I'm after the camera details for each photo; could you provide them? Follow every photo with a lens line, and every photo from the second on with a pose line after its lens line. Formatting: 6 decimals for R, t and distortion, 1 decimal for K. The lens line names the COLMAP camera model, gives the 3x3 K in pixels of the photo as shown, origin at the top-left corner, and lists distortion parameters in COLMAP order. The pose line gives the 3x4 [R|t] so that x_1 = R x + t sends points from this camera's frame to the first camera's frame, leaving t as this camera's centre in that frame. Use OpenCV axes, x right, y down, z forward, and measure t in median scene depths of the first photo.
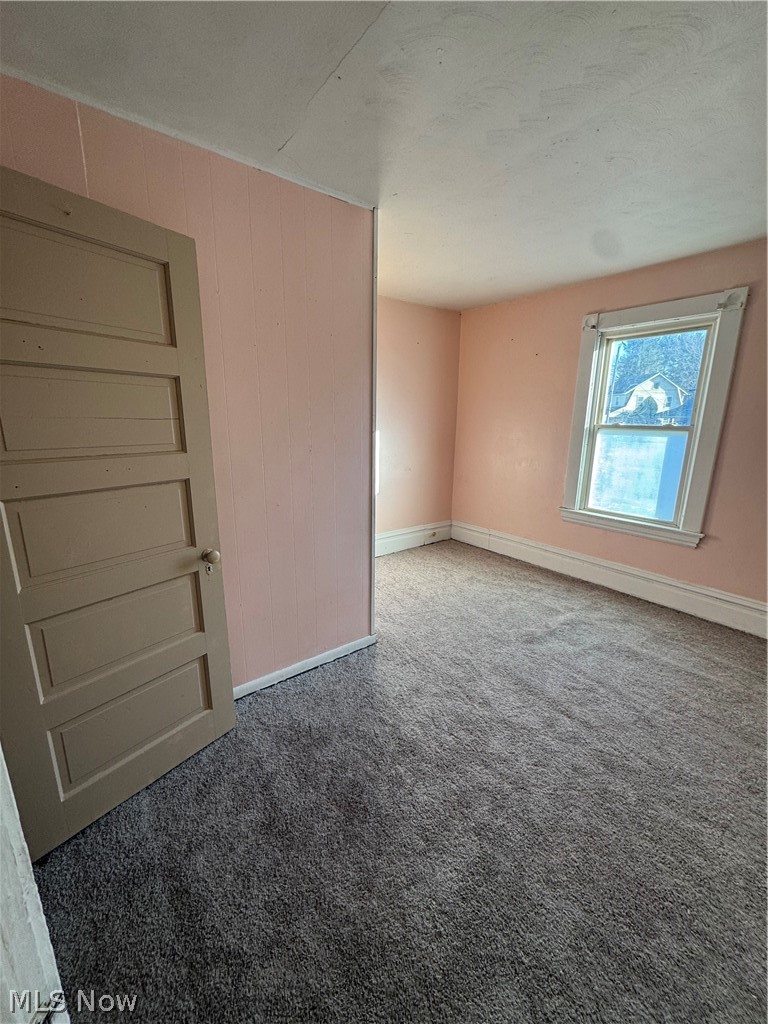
lens RADIAL K [[410.2, 0, 382.0], [0, 410.2, 516.4], [0, 0, 1]] dist [-0.002688, 0.000480]
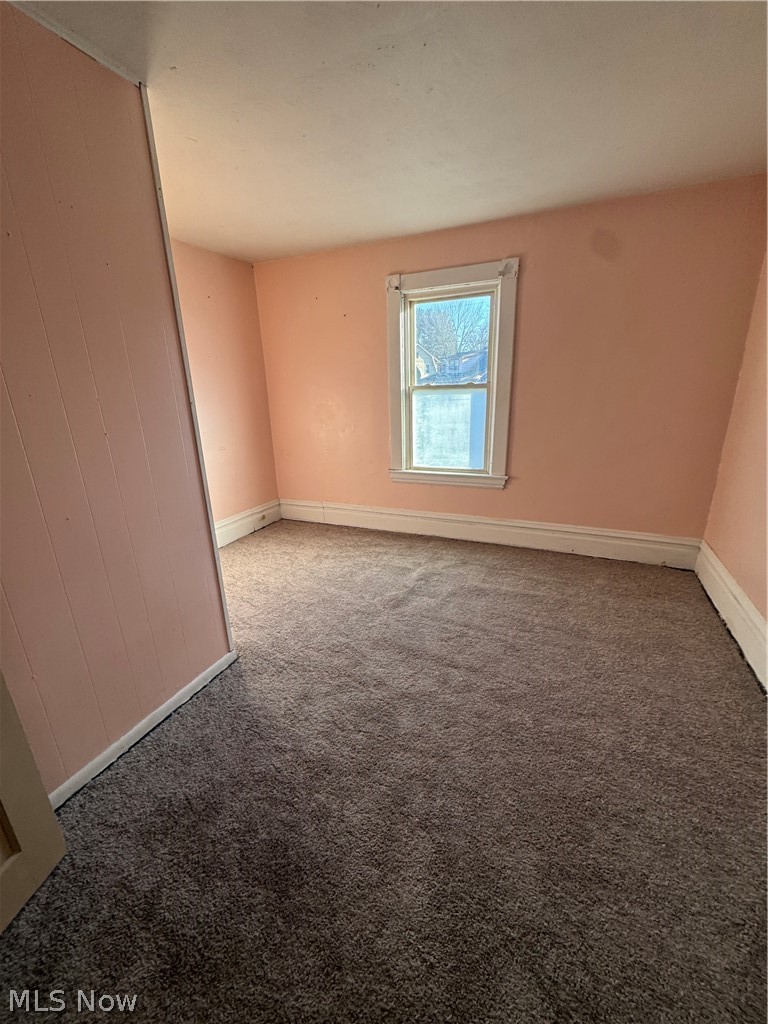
lens RADIAL K [[410.2, 0, 385.3], [0, 410.2, 514.2], [0, 0, 1]] dist [-0.002688, 0.000480]
pose [[0.876293, -0.178259, 0.447588, -0.092422], [0.151680, 0.983865, 0.094878, -0.018876], [-0.457279, -0.015250, 0.889192, 0.154214]]
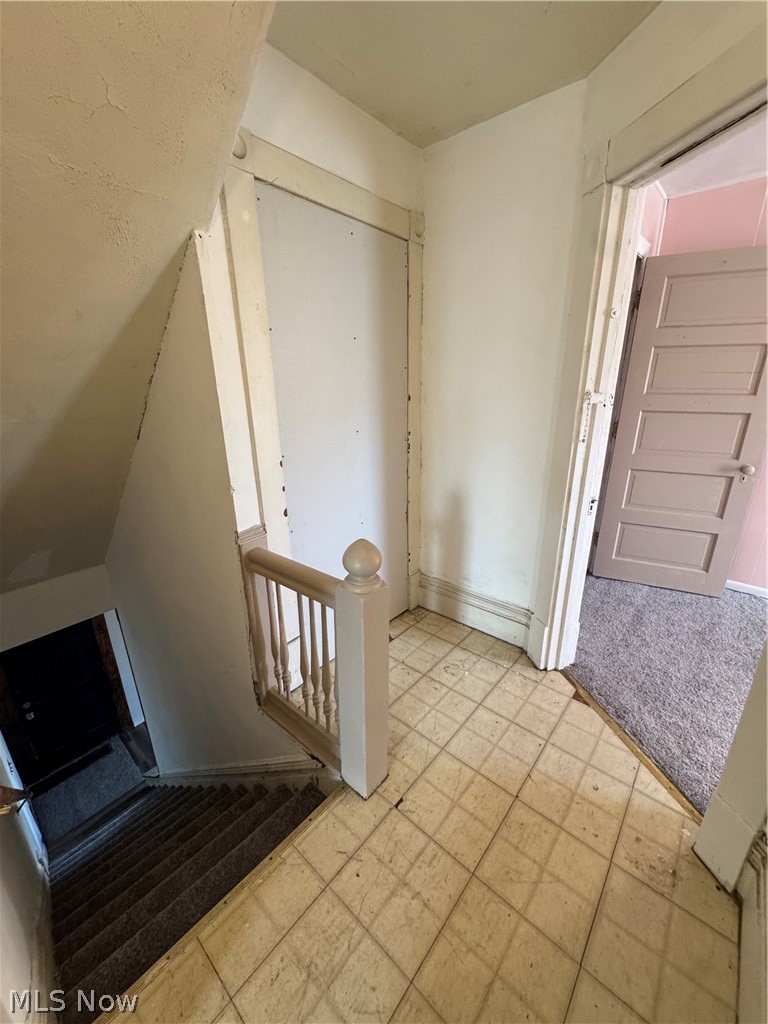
lens RADIAL K [[410.2, 0, 382.4], [0, 410.2, 513.8], [0, 0, 1]] dist [-0.002688, 0.000480]
pose [[0.193794, 0.305853, -0.932147, 0.585886], [-0.216190, 0.940116, 0.263522, 0.112824], [0.956925, 0.150452, 0.248311, -0.461940]]
